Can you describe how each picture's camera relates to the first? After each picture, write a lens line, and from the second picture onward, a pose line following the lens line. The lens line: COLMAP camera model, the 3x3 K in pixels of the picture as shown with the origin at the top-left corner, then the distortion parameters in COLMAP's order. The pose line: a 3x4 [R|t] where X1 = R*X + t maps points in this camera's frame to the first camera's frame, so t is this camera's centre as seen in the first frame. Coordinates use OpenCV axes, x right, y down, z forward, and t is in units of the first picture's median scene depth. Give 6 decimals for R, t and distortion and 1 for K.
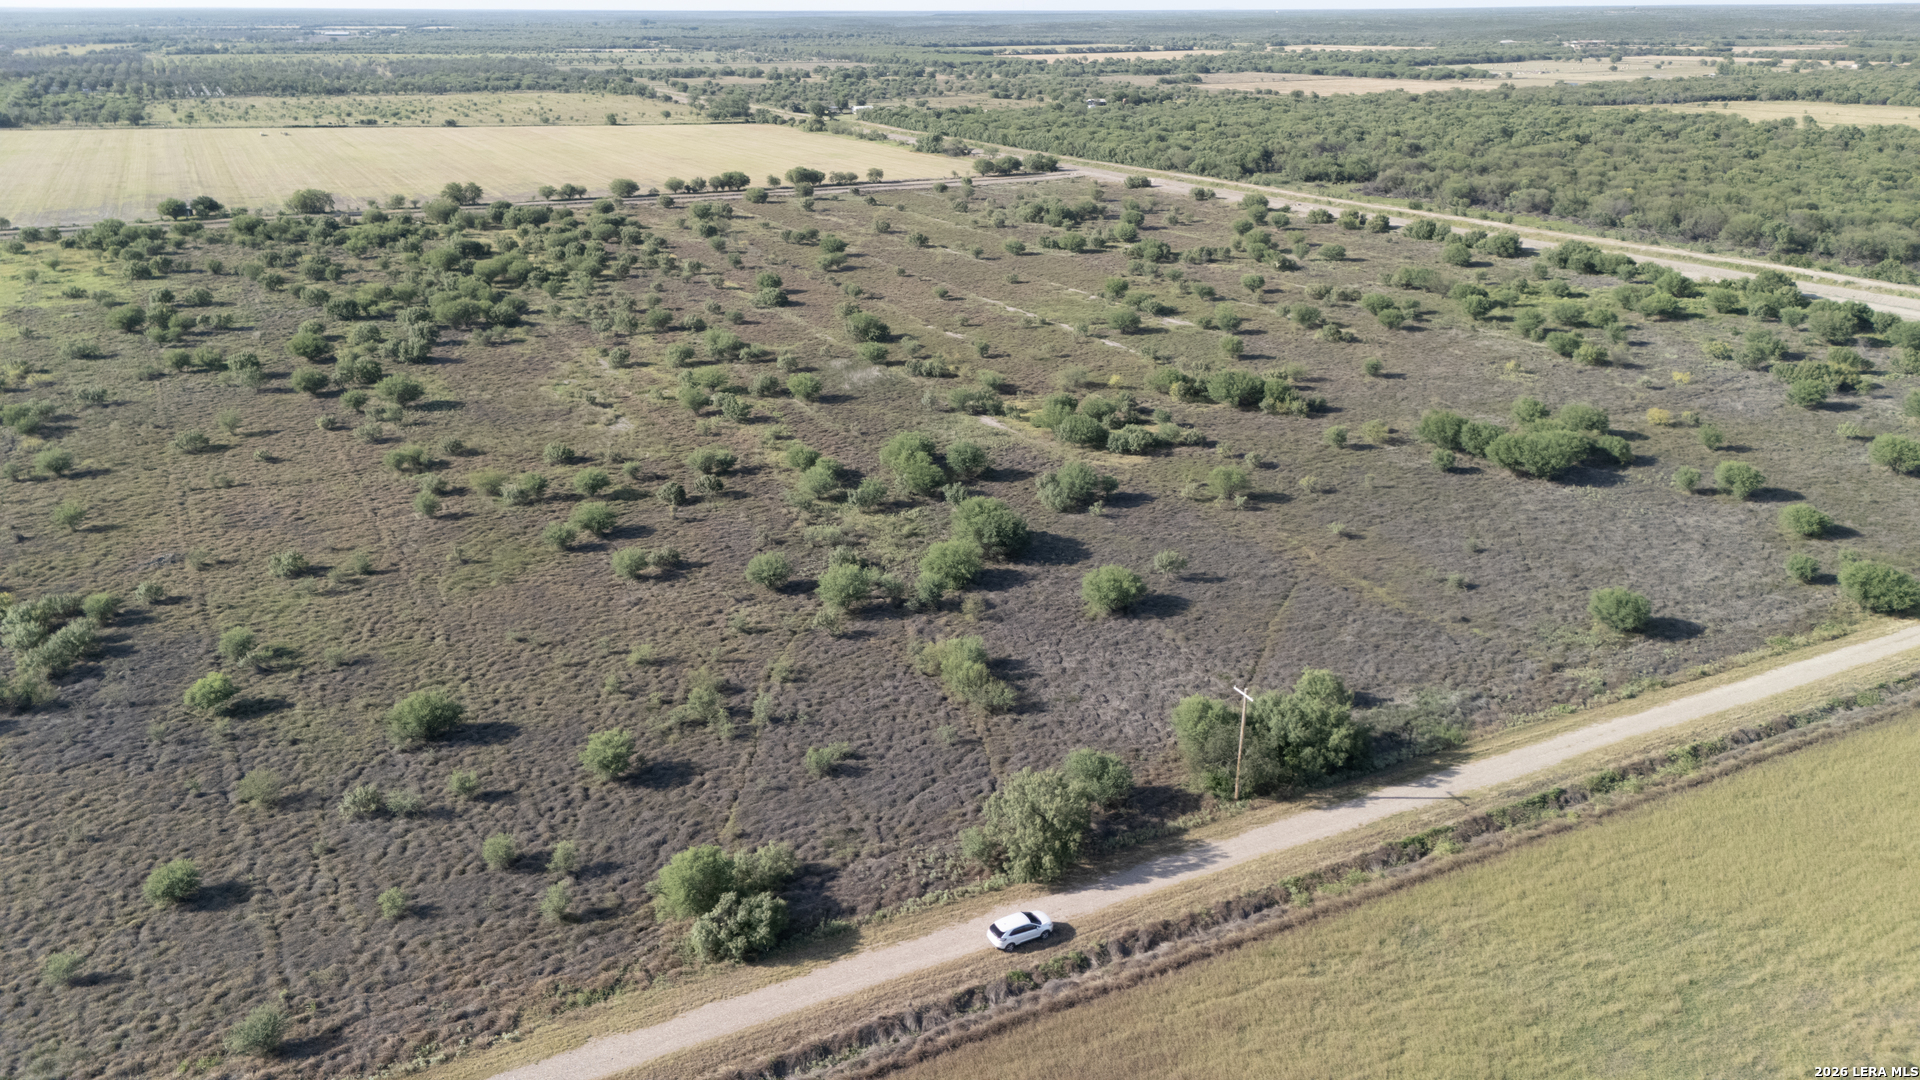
lens RADIAL K [[1371.0, 0, 960.0], [0, 1371.0, 540.0], [0, 0, 1]] dist [0.081226, -0.069626]
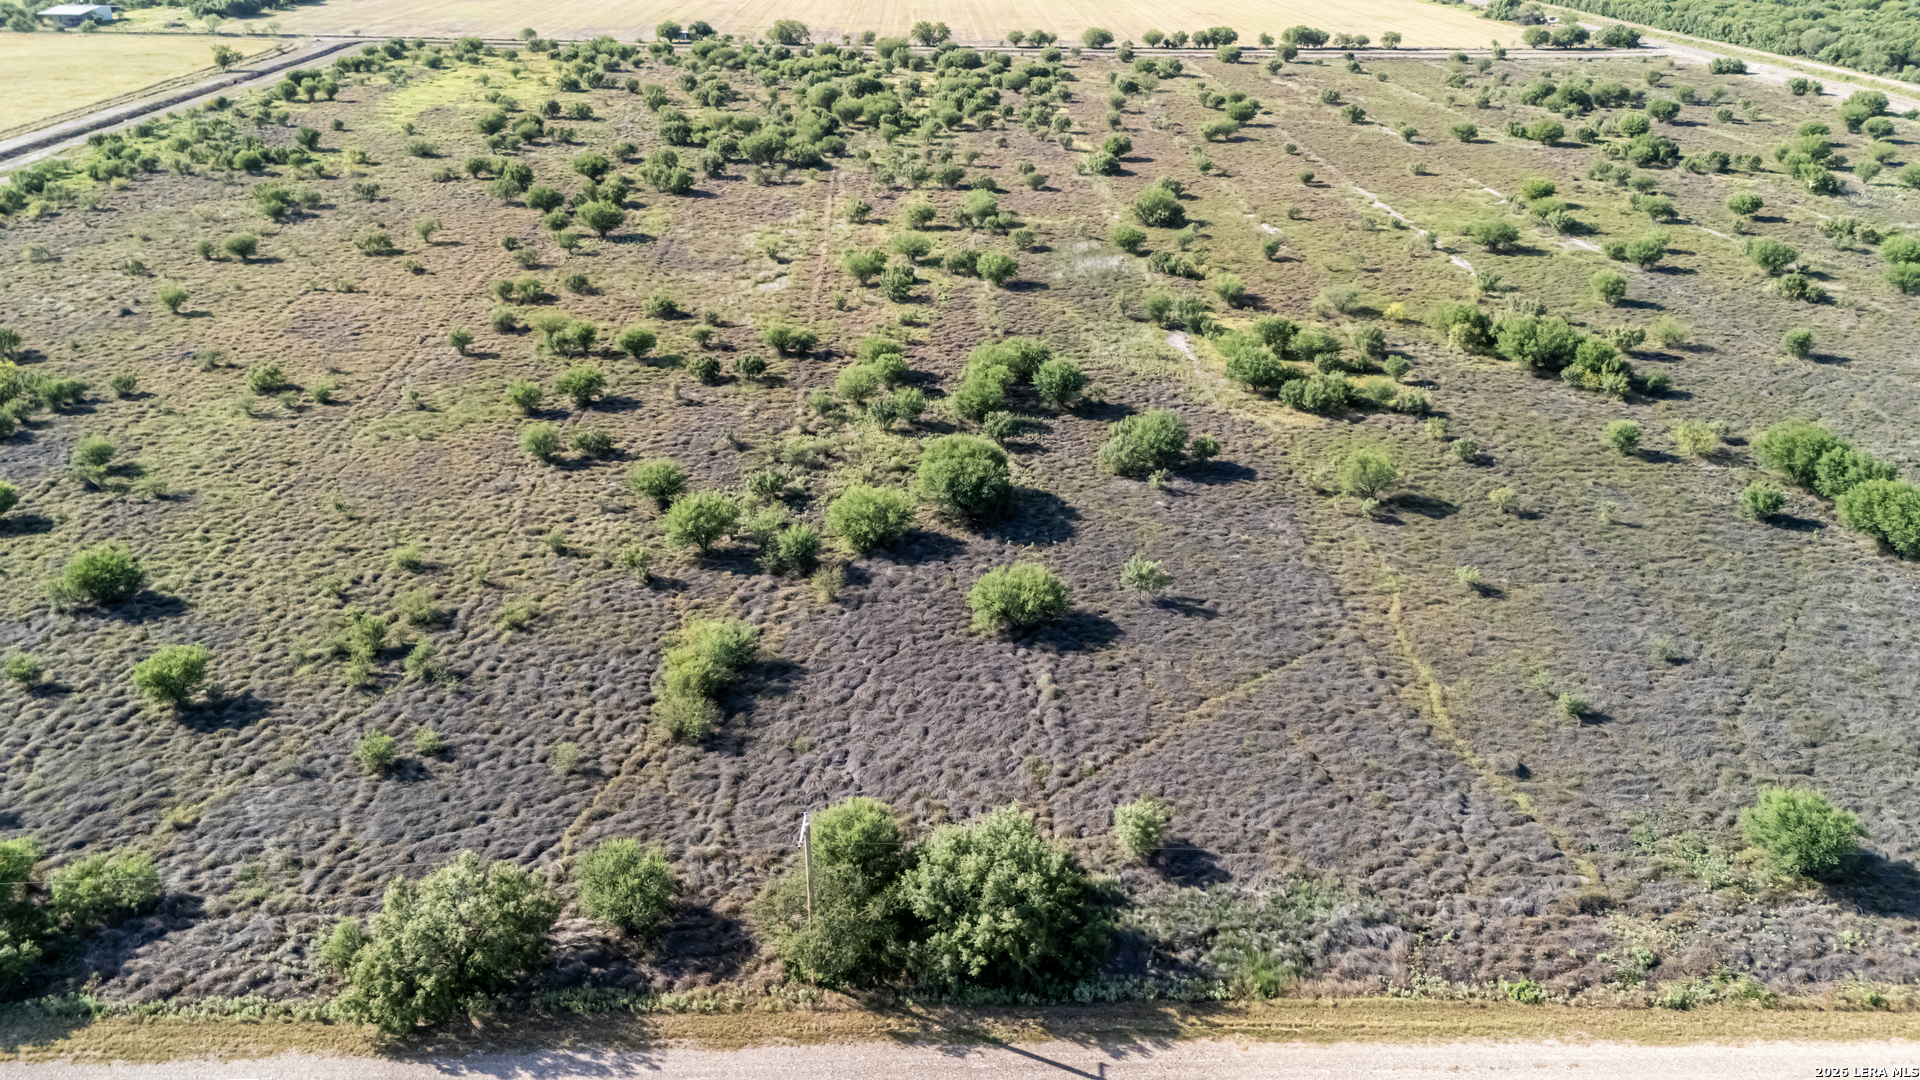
lens RADIAL K [[1371.0, 0, 960.0], [0, 1371.0, 540.0], [0, 0, 1]] dist [0.081226, -0.069626]
pose [[0.903124, 0.201451, -0.379189, 0.178976], [-0.168219, 0.978516, 0.119202, -0.037211], [0.395056, -0.043868, 0.917609, 0.178233]]
